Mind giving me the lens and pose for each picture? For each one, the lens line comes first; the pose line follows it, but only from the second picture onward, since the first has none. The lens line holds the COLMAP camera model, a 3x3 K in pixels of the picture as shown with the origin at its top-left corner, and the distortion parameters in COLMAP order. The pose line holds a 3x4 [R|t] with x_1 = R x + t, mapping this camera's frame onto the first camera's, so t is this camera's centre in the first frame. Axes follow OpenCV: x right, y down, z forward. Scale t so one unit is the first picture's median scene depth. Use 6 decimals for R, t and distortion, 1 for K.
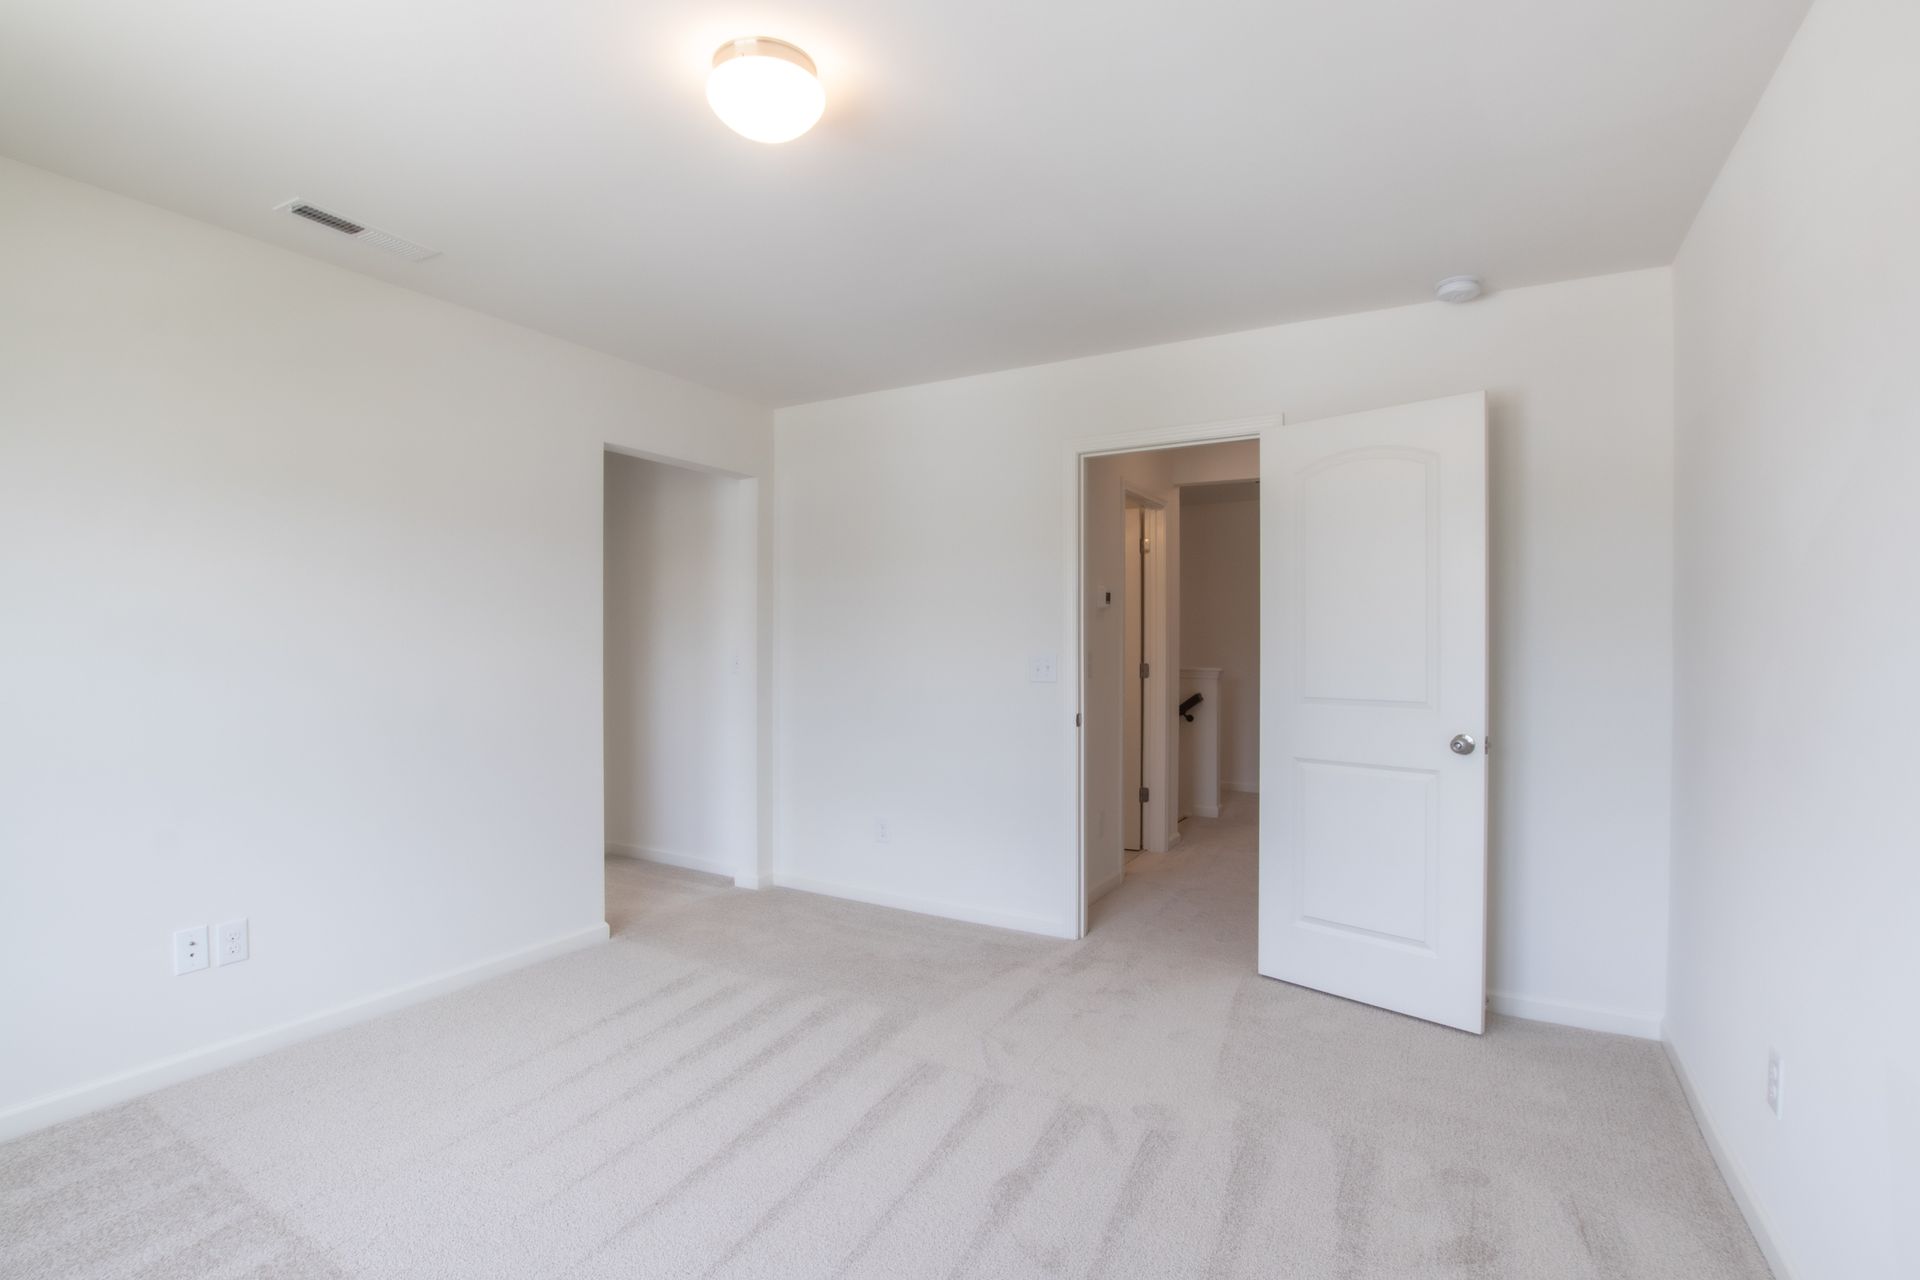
lens RADIAL K [[902.1, 0, 958.7], [0, 902.1, 639.8], [0, 0, 1]] dist [-0.037957, 0.006005]
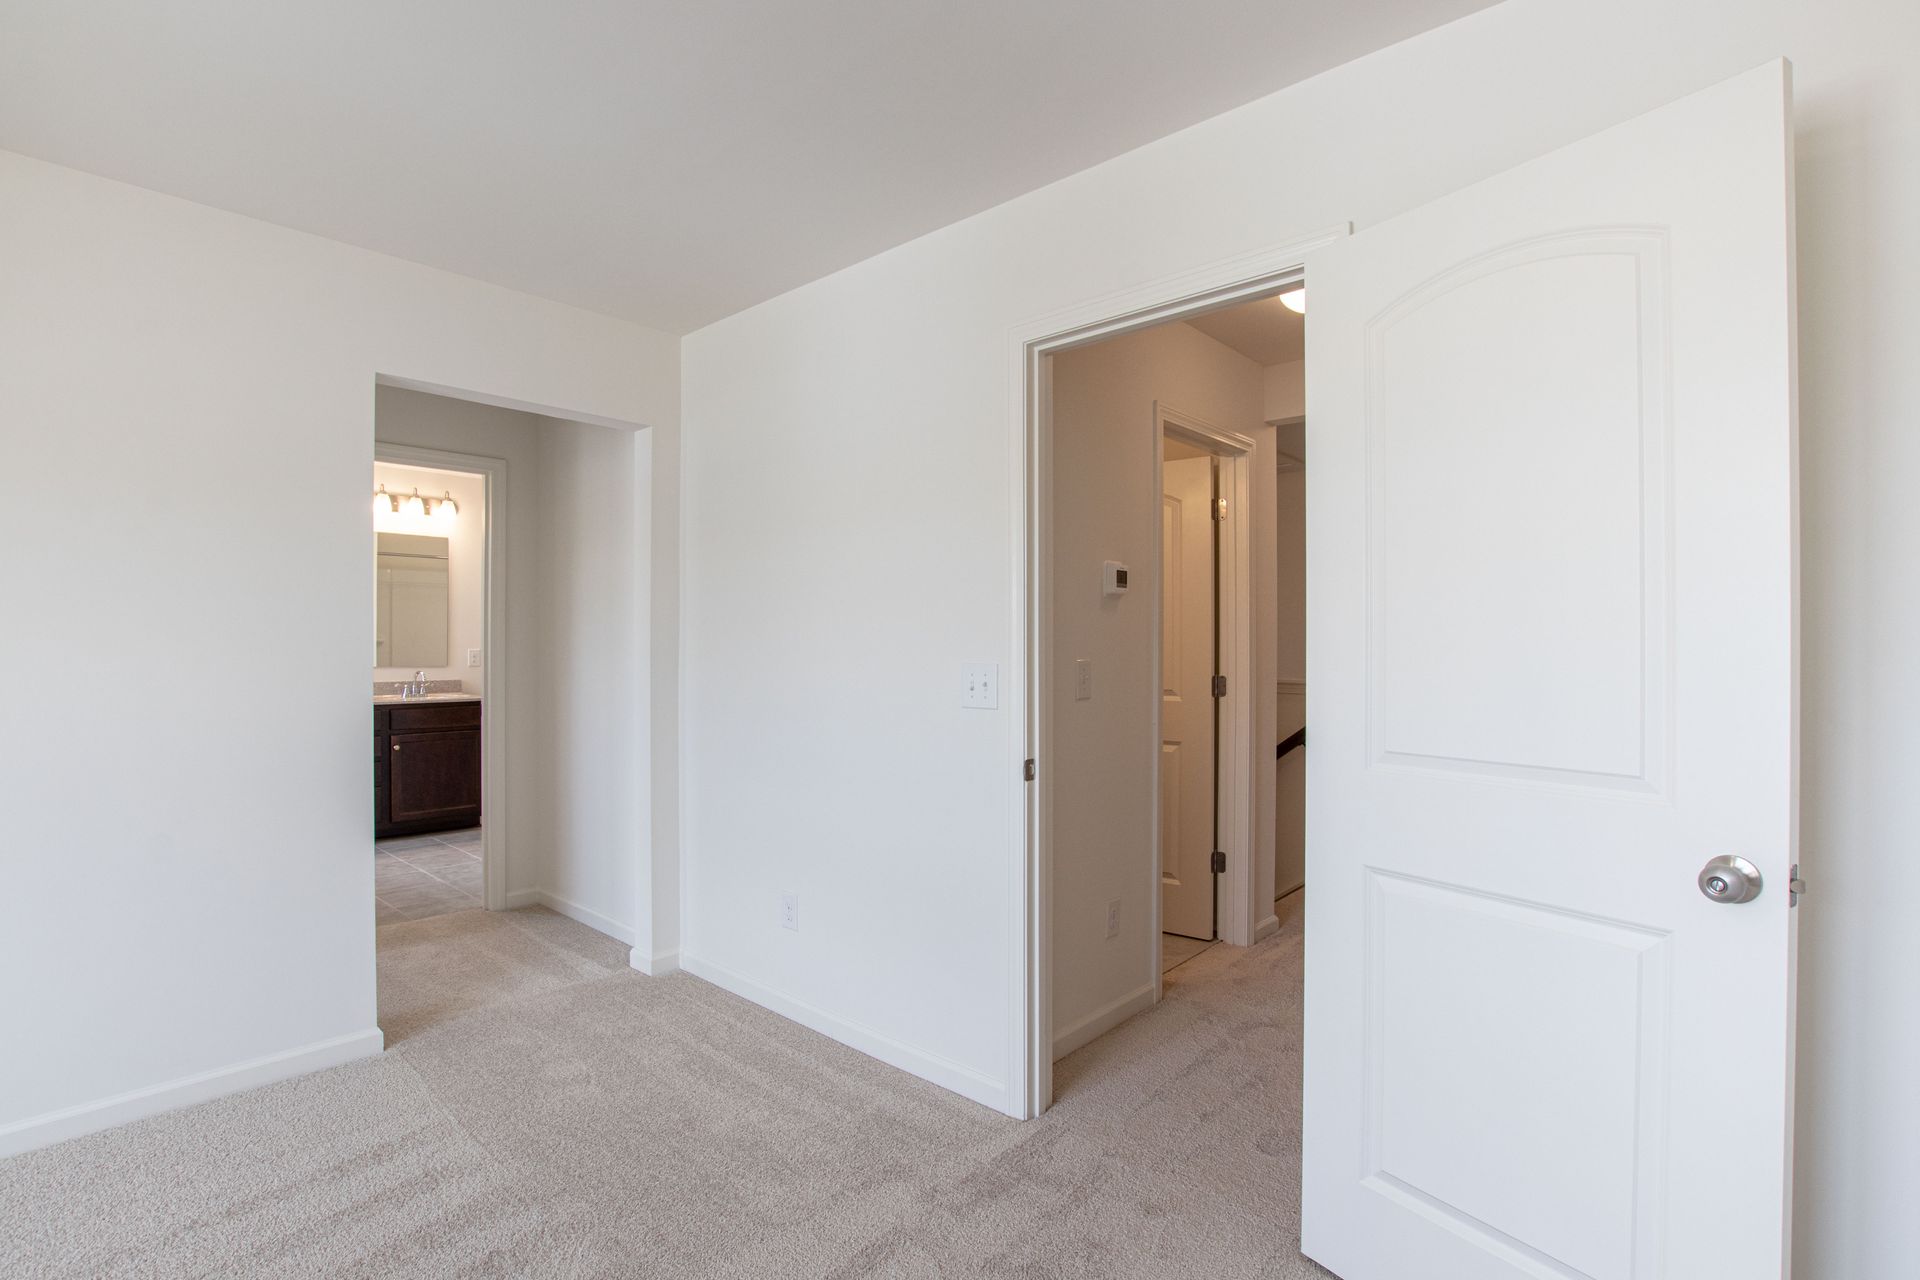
lens RADIAL K [[902.1, 0, 961.9], [0, 902.1, 644.5], [0, 0, 1]] dist [-0.037957, 0.006005]
pose [[0.978949, -0.000108, -0.204104, 0.187118], [0.000107, 1.000000, -0.000016, 0.001521], [0.204104, -0.000006, 0.978949, 0.330450]]
